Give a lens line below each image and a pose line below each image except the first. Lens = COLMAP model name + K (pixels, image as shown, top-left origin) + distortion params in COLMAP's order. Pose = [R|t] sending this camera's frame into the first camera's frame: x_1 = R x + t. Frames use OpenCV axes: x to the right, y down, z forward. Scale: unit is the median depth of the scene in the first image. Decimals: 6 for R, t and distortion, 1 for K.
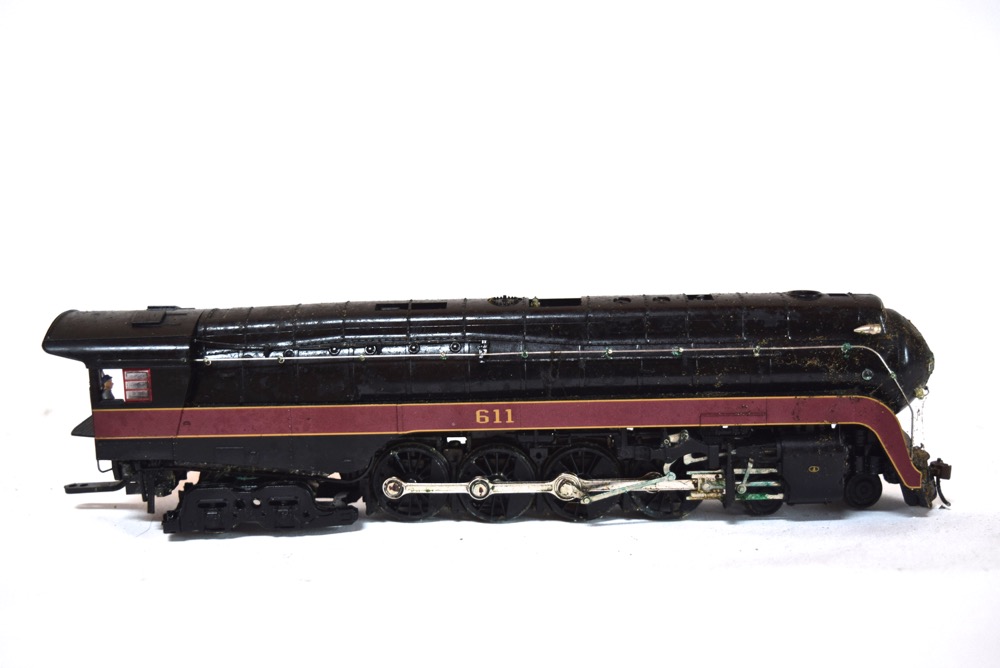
lens RADIAL K [[1287.0, 0, 500.0], [0, 1287.0, 334.0], [0, 0, 1]] dist [-0.016966, -0.004800]
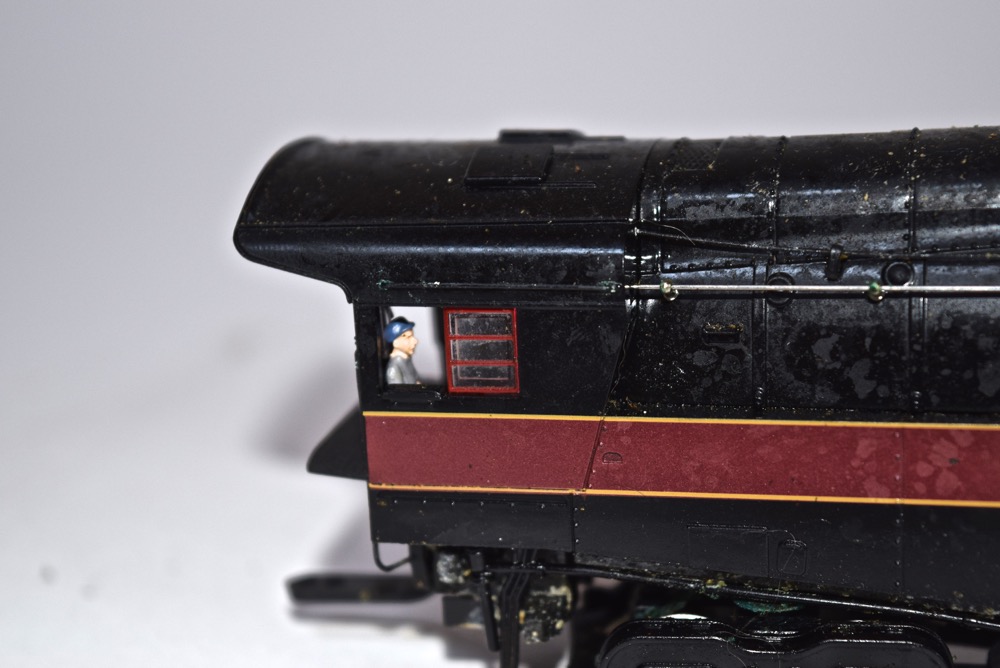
lens RADIAL K [[2271.2, 0, 500.0], [0, 2271.2, 334.0], [0, 0, 1]] dist [0.088274, -0.026851]
pose [[0.975489, 0.028411, -0.218207, -0.133074], [-0.009347, 0.996085, 0.087908, -0.021944], [0.219850, -0.083713, 0.971935, 0.362541]]
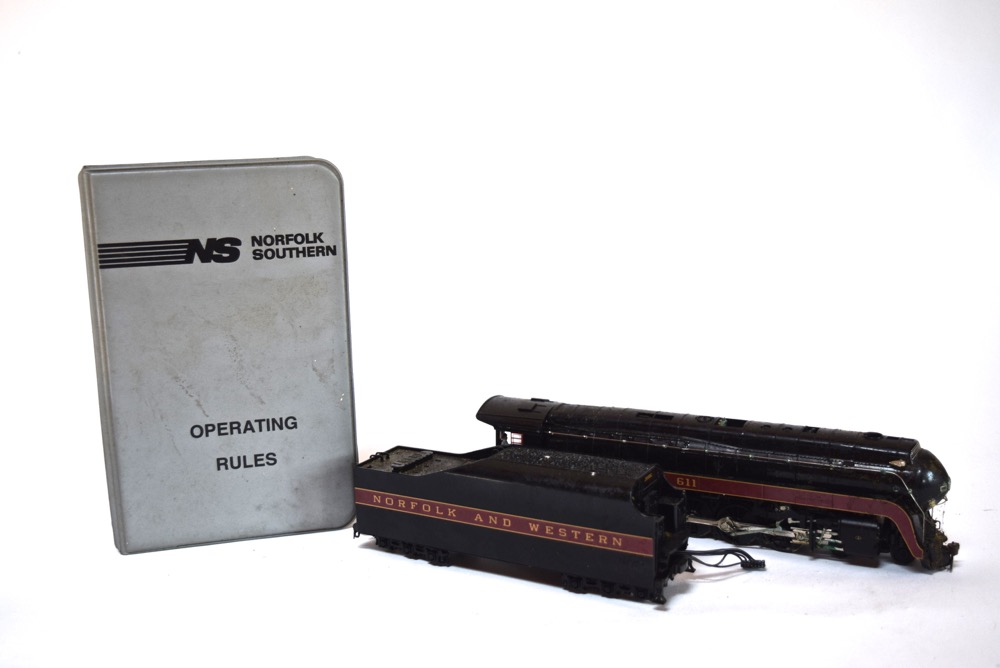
lens RADIAL K [[1157.2, 0, 500.0], [0, 1157.2, 334.0], [0, 0, 1]] dist [-0.096519, 0.002365]
pose [[0.883563, 0.086493, -0.460256, 0.496530], [-0.071500, 0.996189, 0.049947, -0.209391], [0.462822, -0.011223, 0.886380, -0.588376]]
